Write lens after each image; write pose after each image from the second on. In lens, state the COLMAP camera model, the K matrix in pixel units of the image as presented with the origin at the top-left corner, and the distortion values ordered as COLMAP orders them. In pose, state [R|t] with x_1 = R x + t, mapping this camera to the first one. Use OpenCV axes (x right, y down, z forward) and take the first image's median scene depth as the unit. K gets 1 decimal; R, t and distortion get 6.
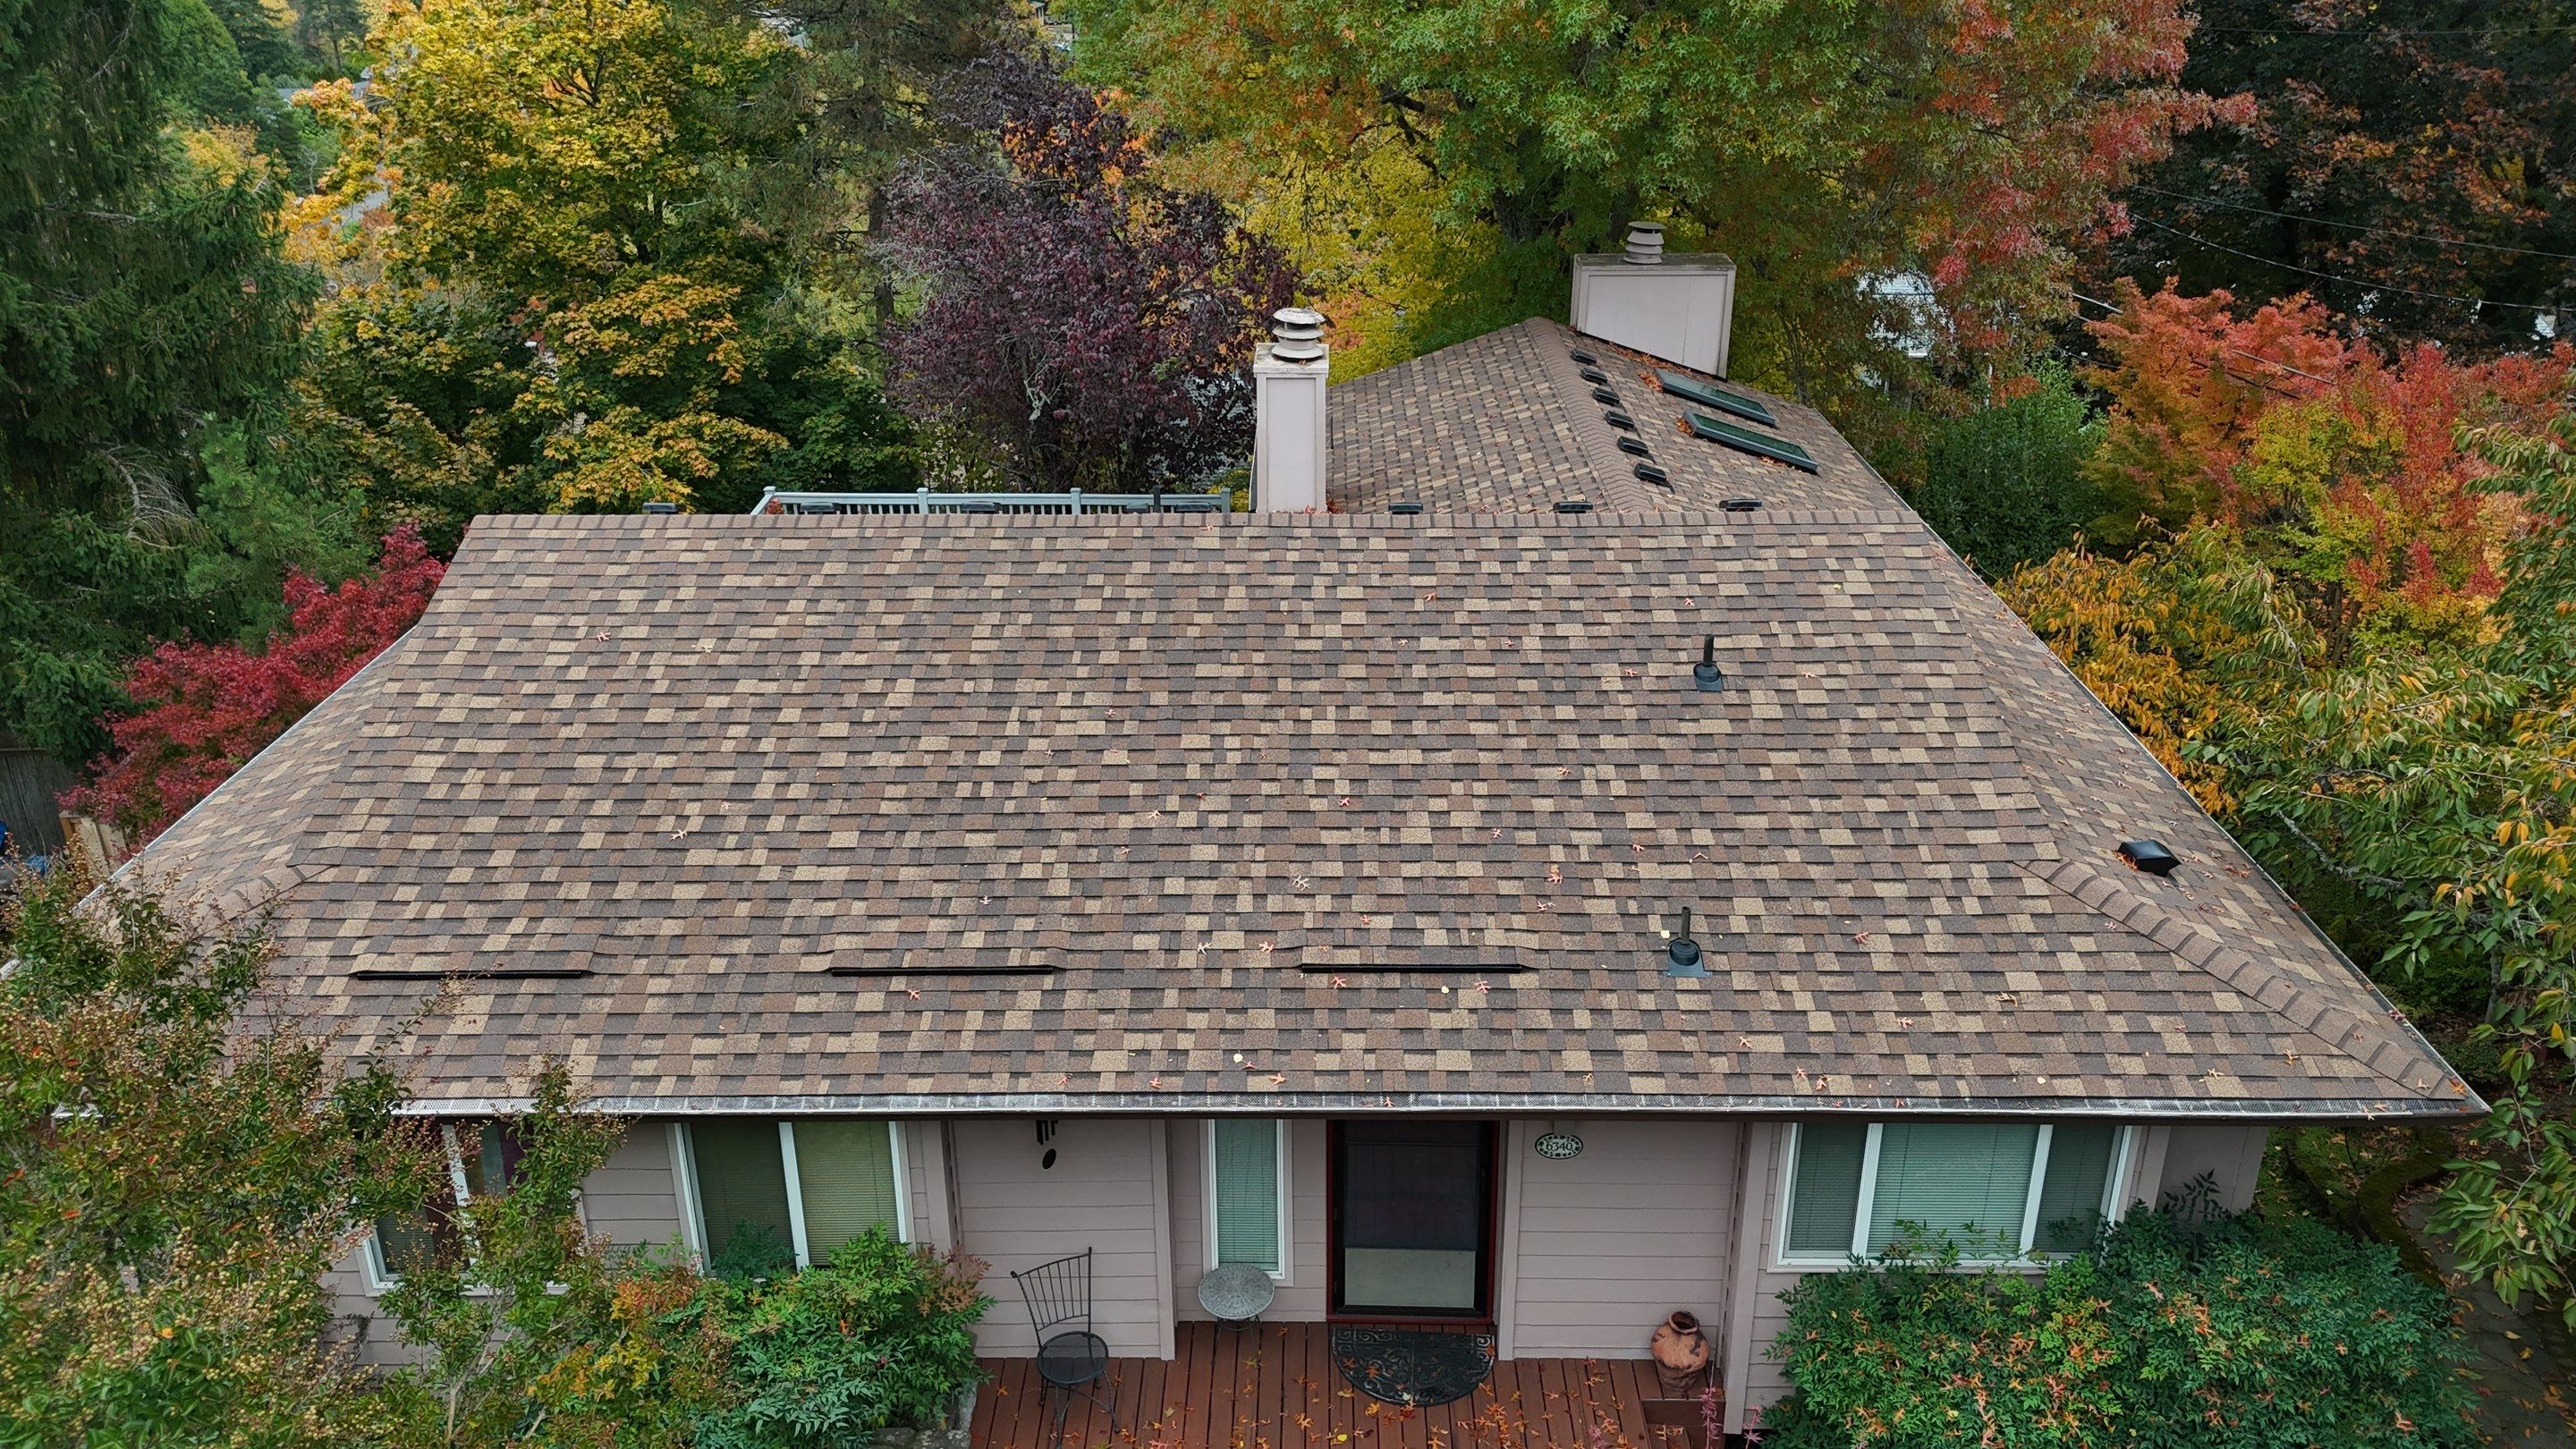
lens RADIAL K [[1888.9, 0, 1282.7], [0, 1888.9, 738.2], [0, 0, 1]] dist [0.091627, -0.094537]
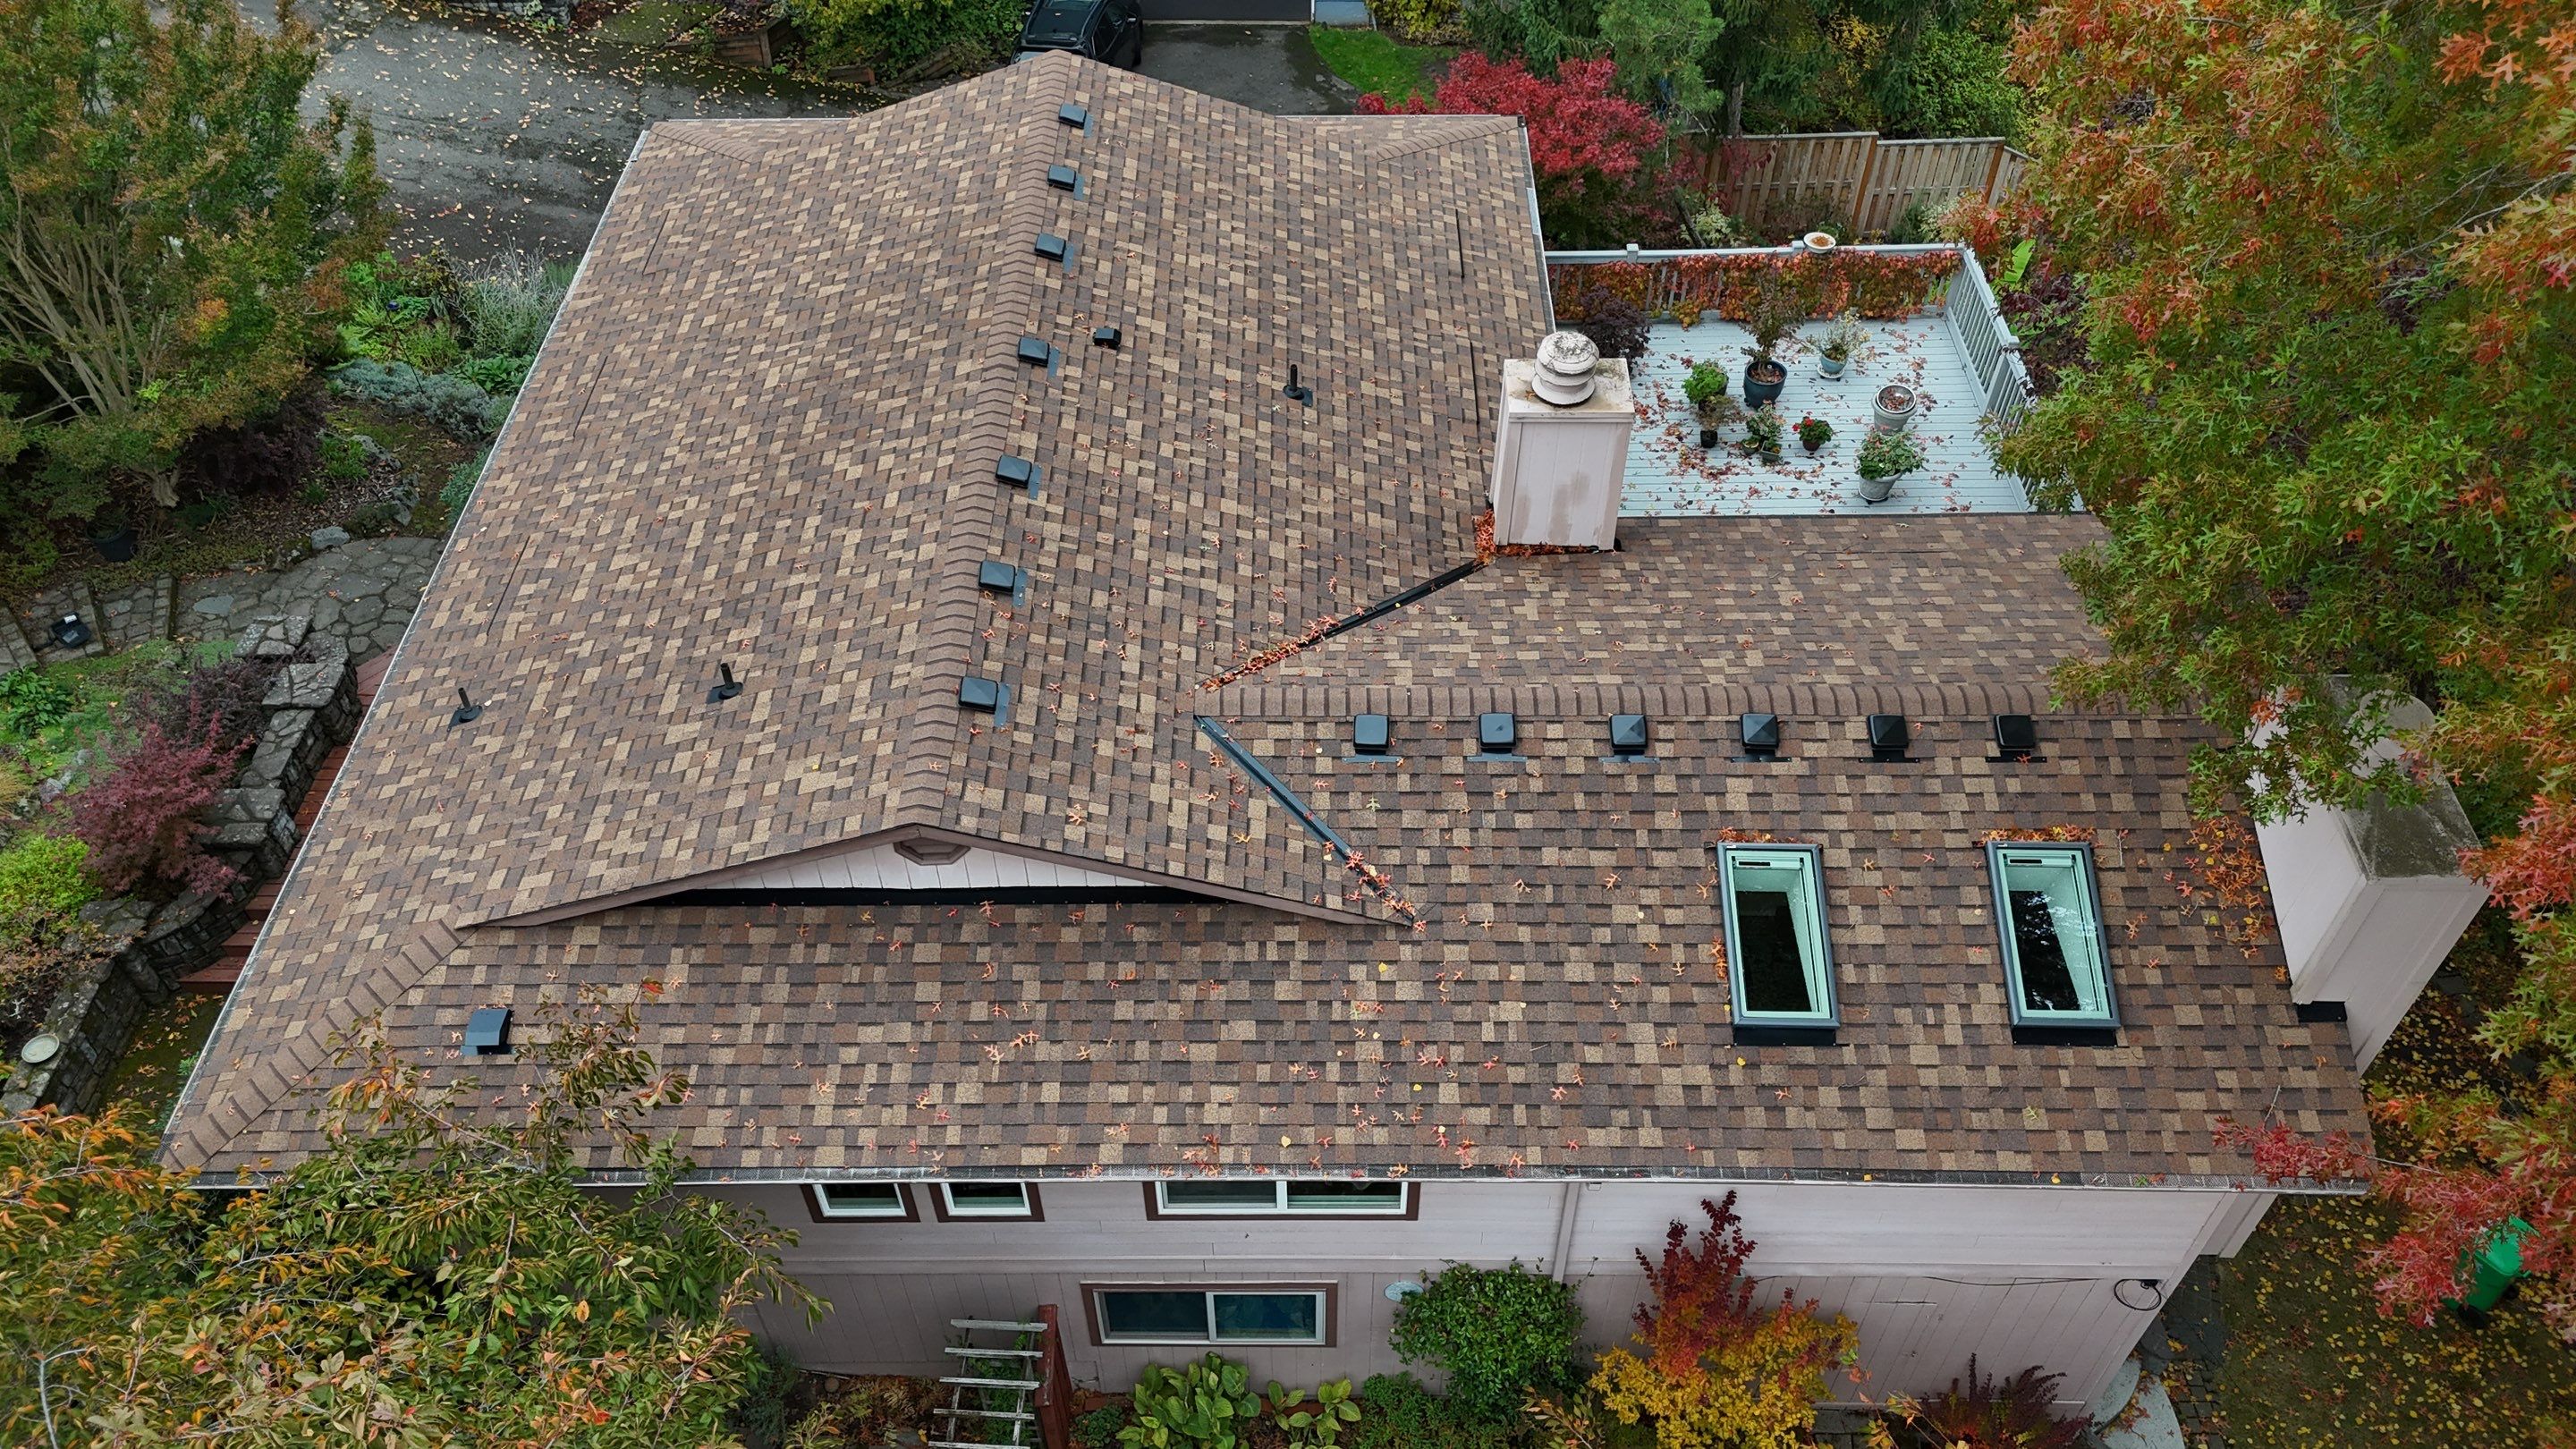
lens RADIAL K [[1888.9, 0, 1297.7], [0, 1888.9, 748.5], [0, 0, 1]] dist [0.091627, -0.094537]
pose [[0.009109, 0.735905, -0.677024, 1.034840], [-0.404468, 0.621906, 0.670551, -0.921740], [0.914507, 0.267726, 0.303315, 0.998969]]
